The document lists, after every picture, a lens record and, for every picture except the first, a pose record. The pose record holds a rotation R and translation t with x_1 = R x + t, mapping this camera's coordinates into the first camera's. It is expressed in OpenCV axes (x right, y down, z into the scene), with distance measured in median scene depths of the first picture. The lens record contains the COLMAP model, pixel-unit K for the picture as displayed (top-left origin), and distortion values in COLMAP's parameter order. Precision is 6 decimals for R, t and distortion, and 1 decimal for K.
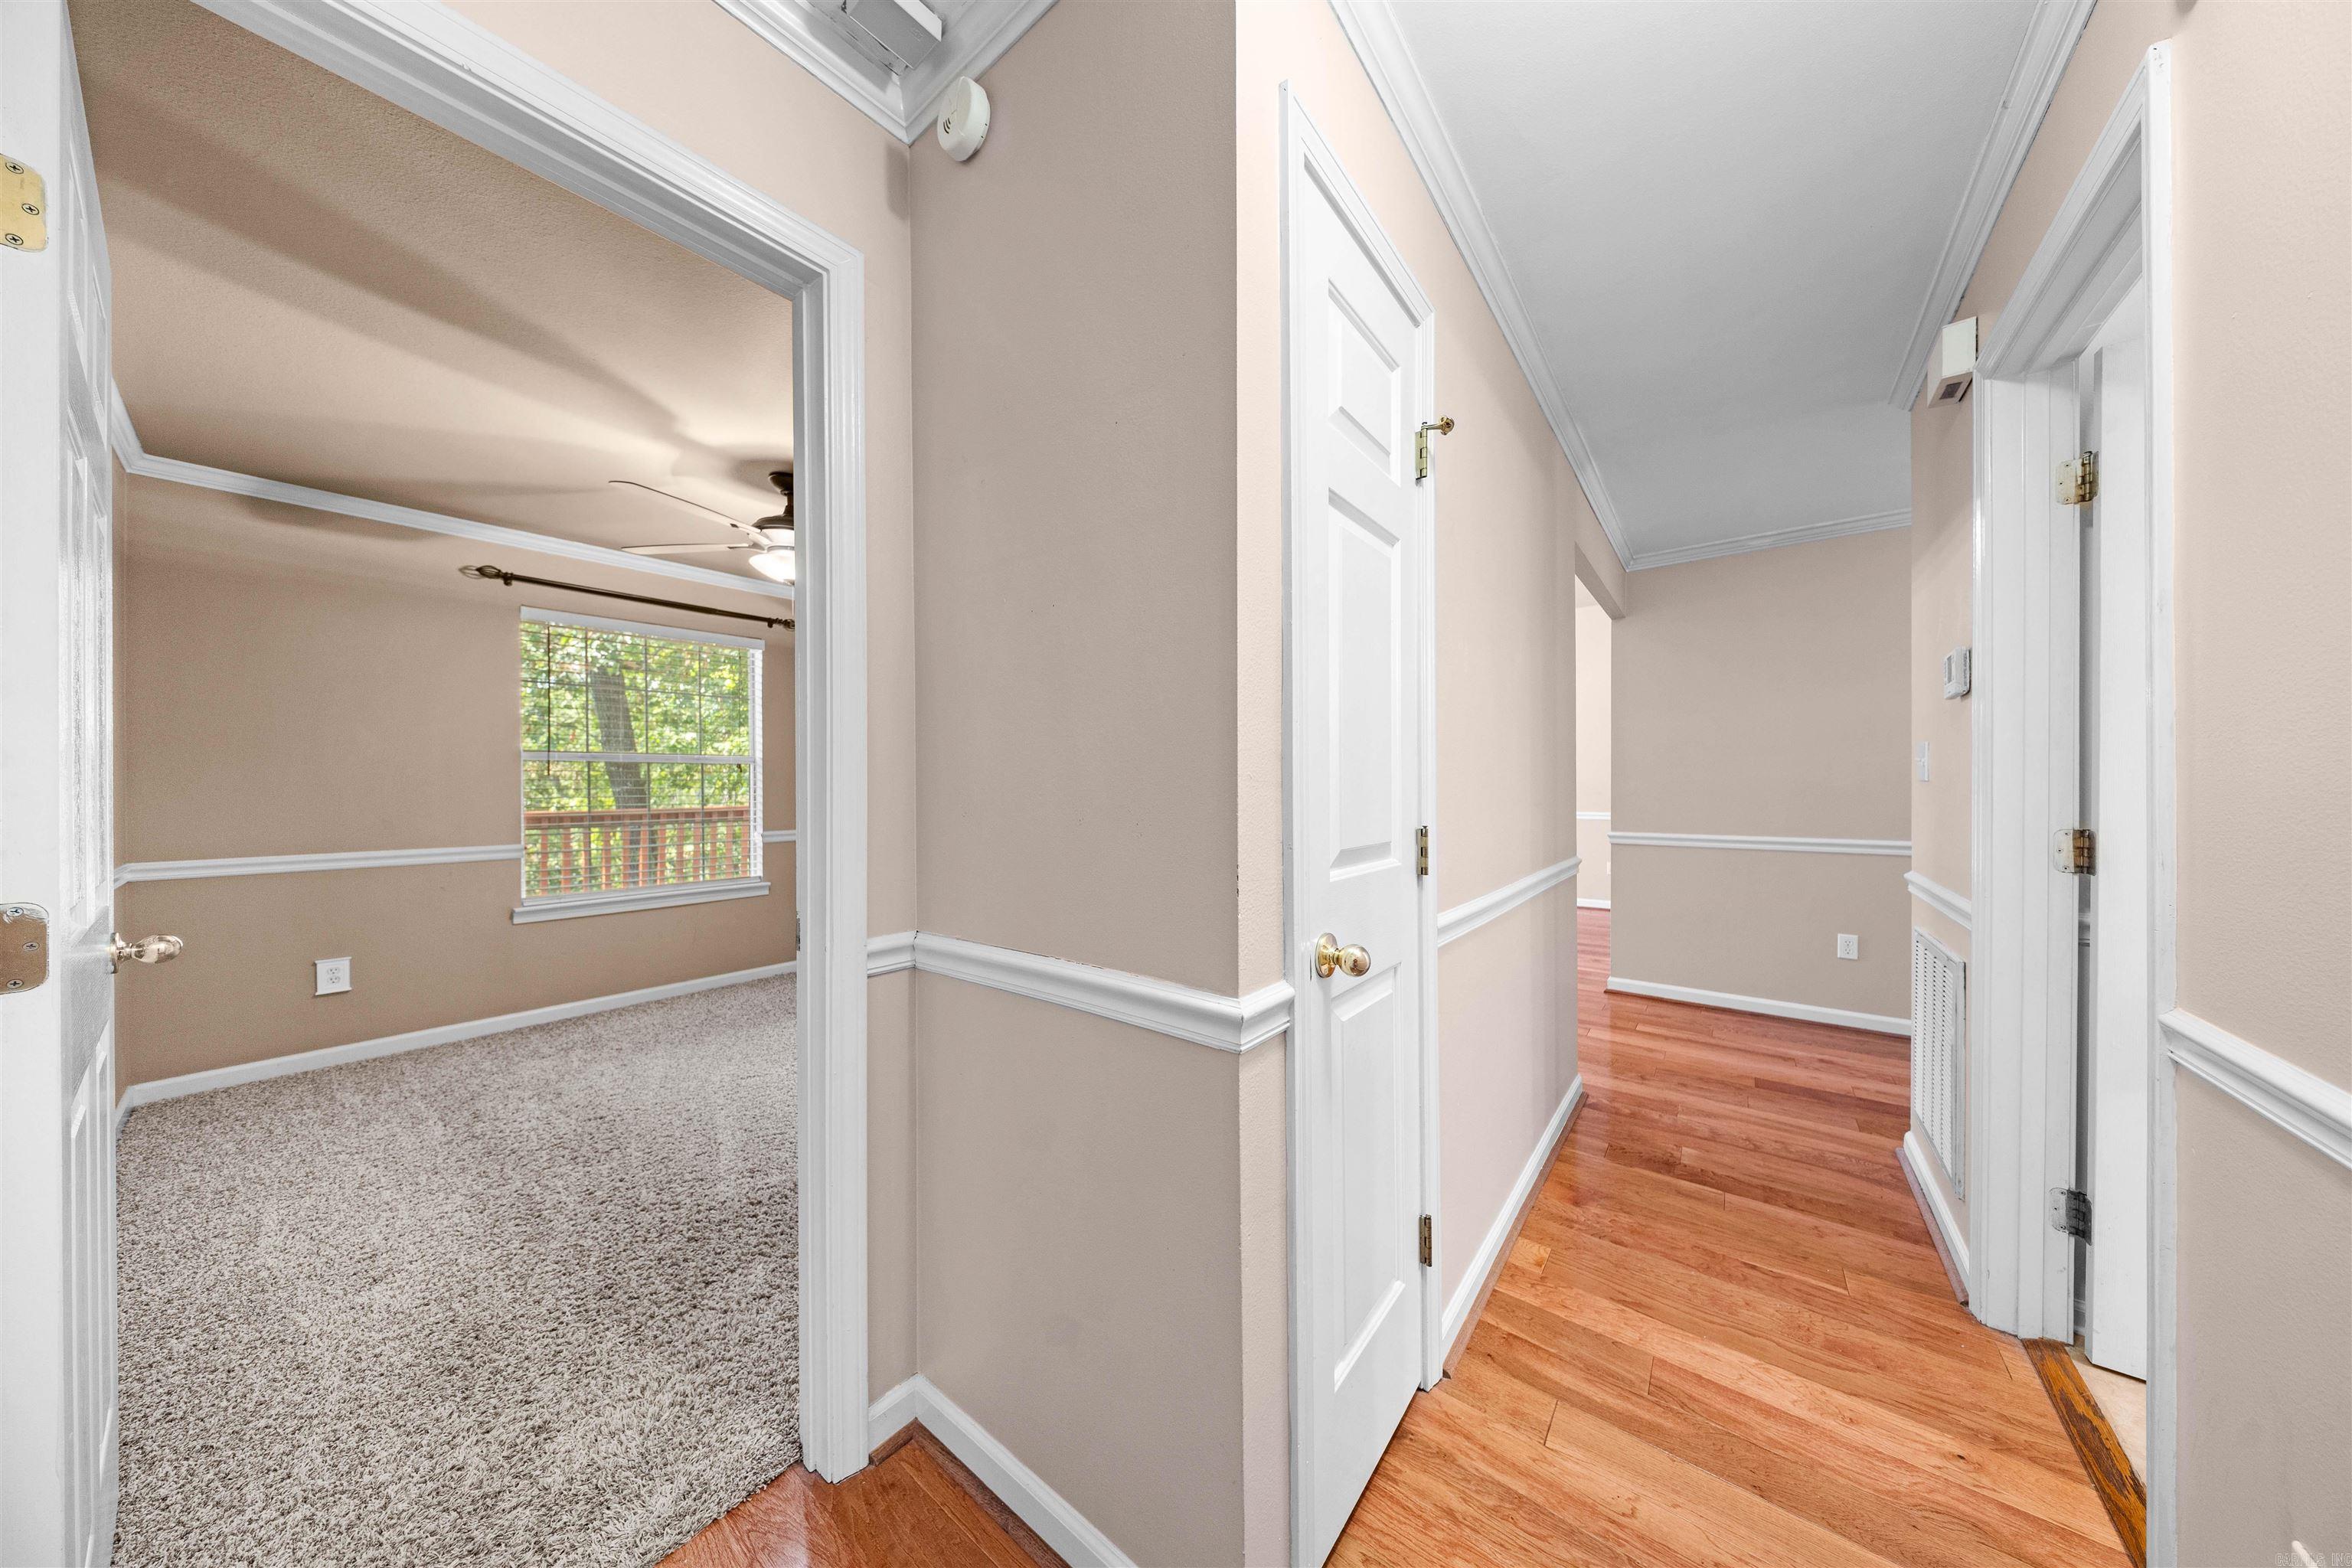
lens RADIAL K [[711.1, 0, 1176.0], [0, 711.1, 784.0], [0, 0, 1]] dist [-0.004618, -0.000024]
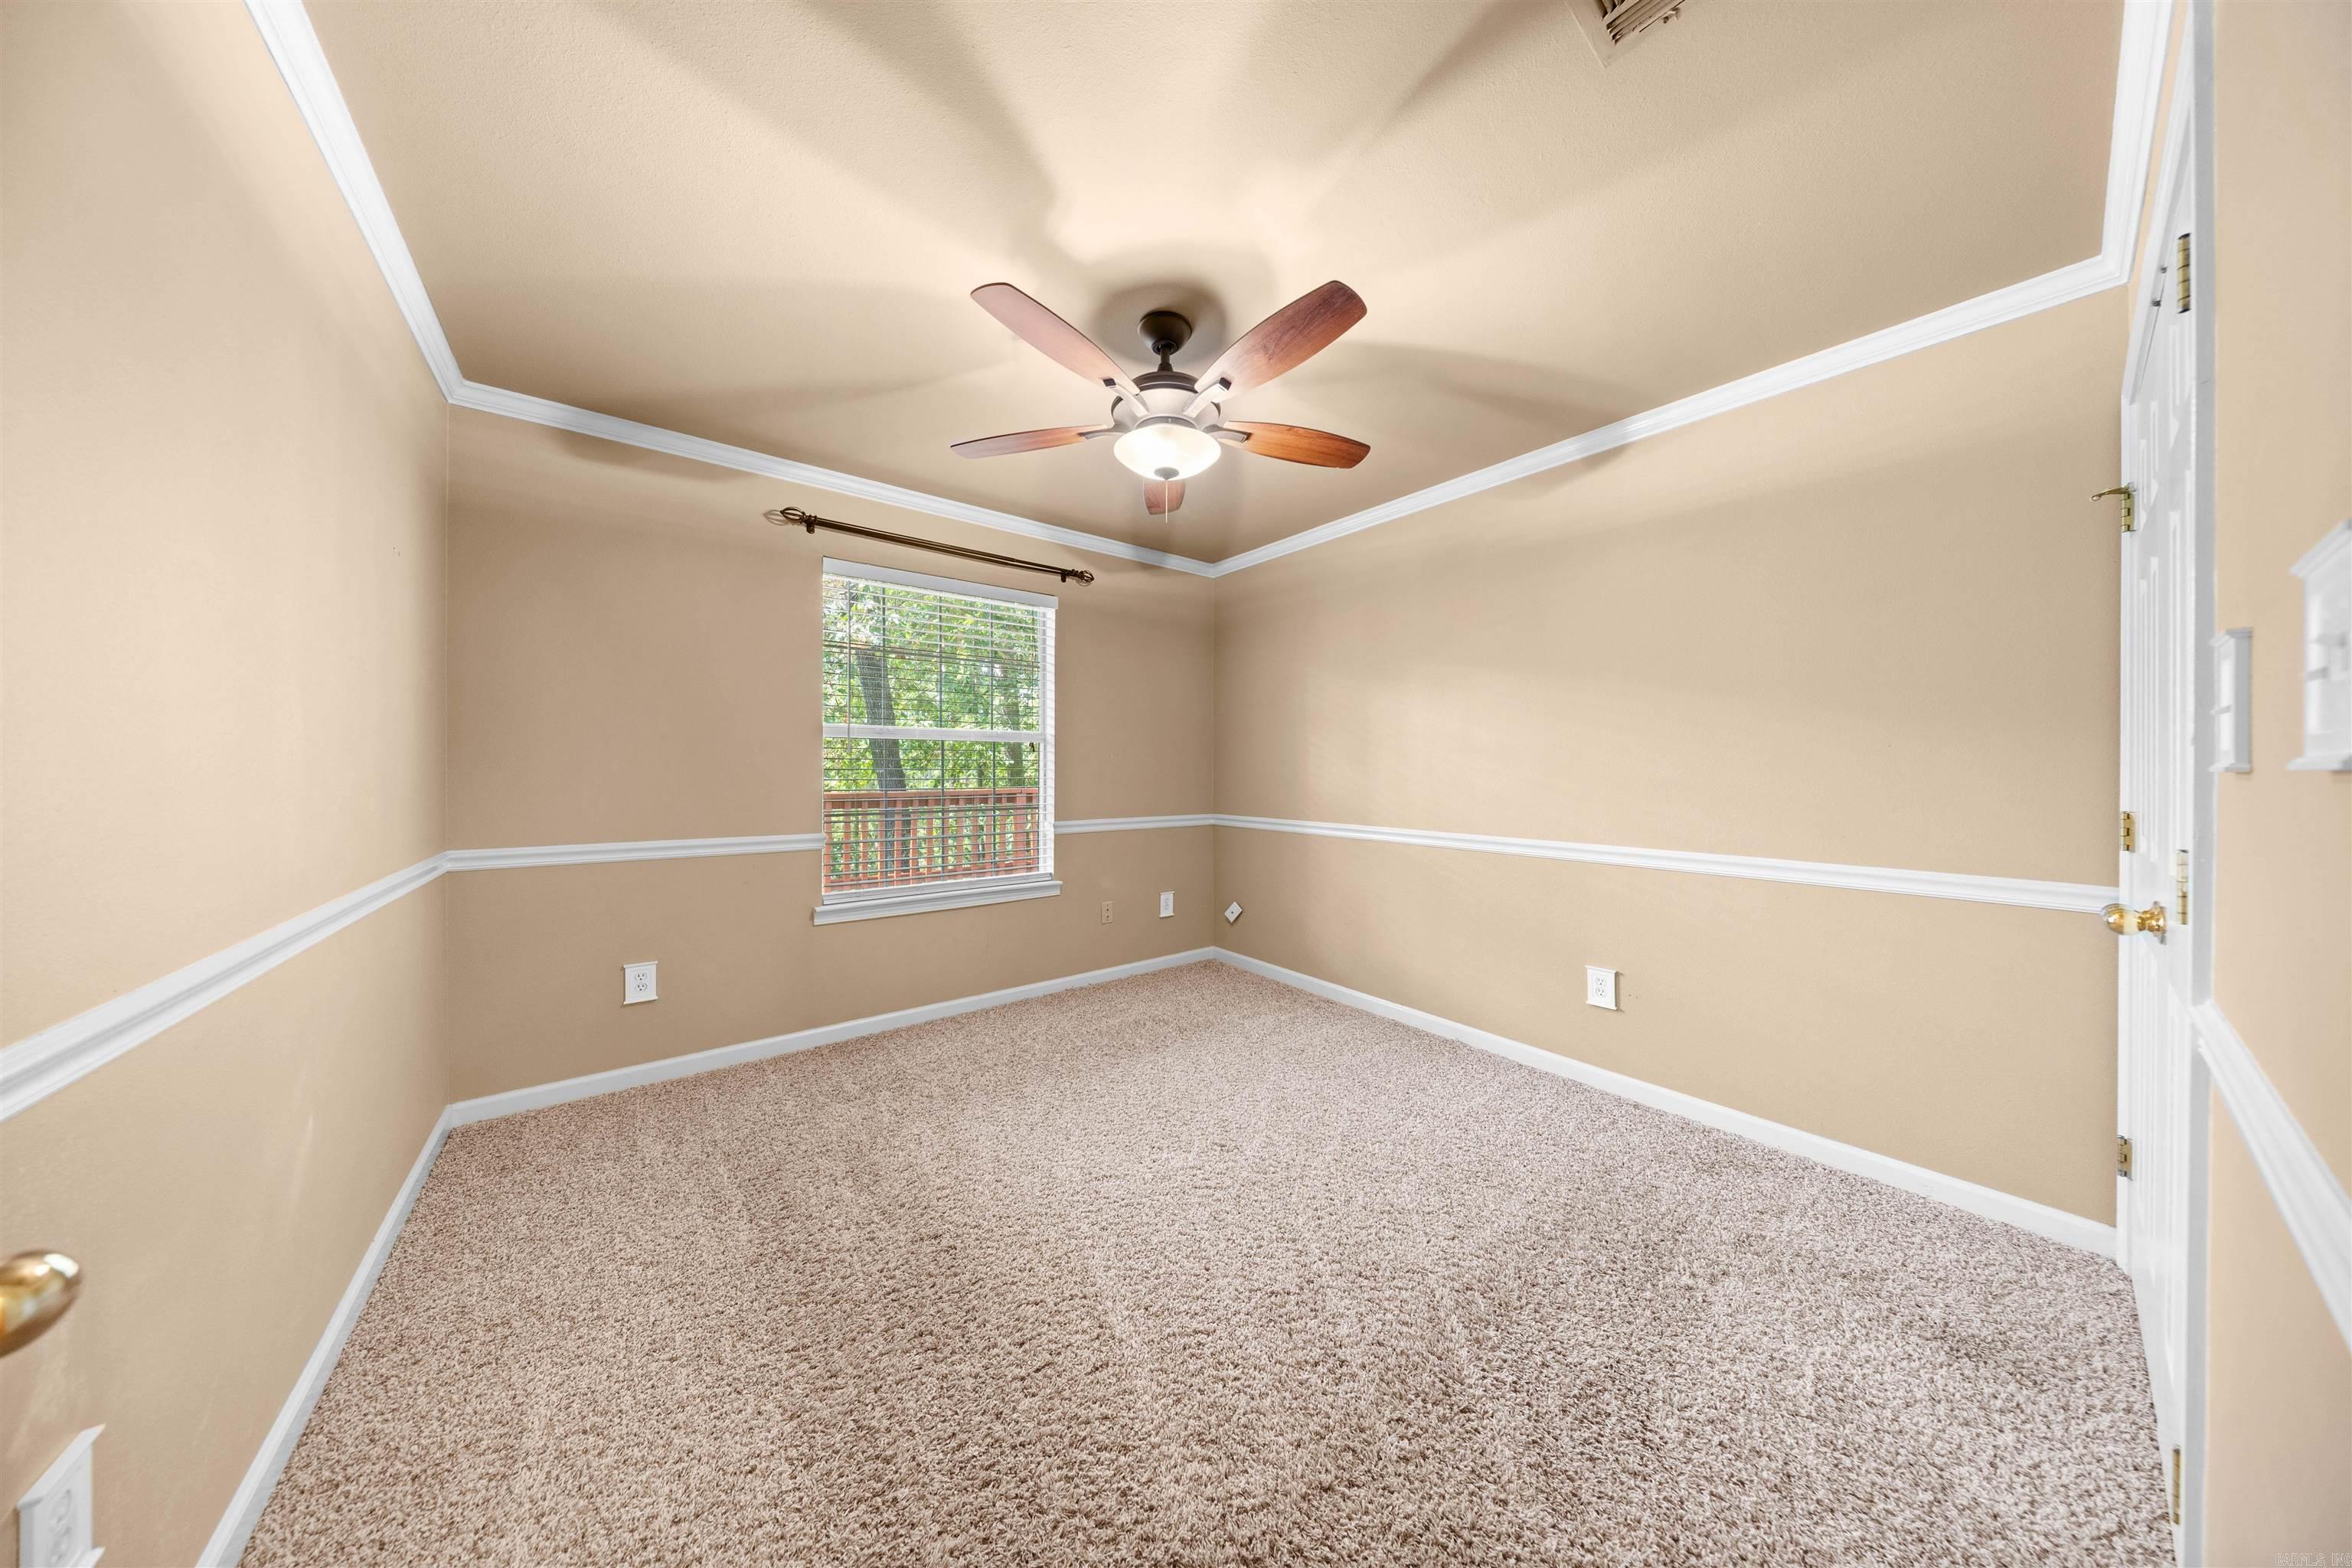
lens RADIAL K [[695.6, 0, 1177.2], [0, 695.6, 769.4], [0, 0, 1]] dist [-0.000242, -0.000075]
pose [[0.971531, 0.006418, -0.236827, -0.374478], [-0.006854, 0.999976, -0.001015, 0.007526], [0.236815, 0.002610, 0.971551, 0.345312]]
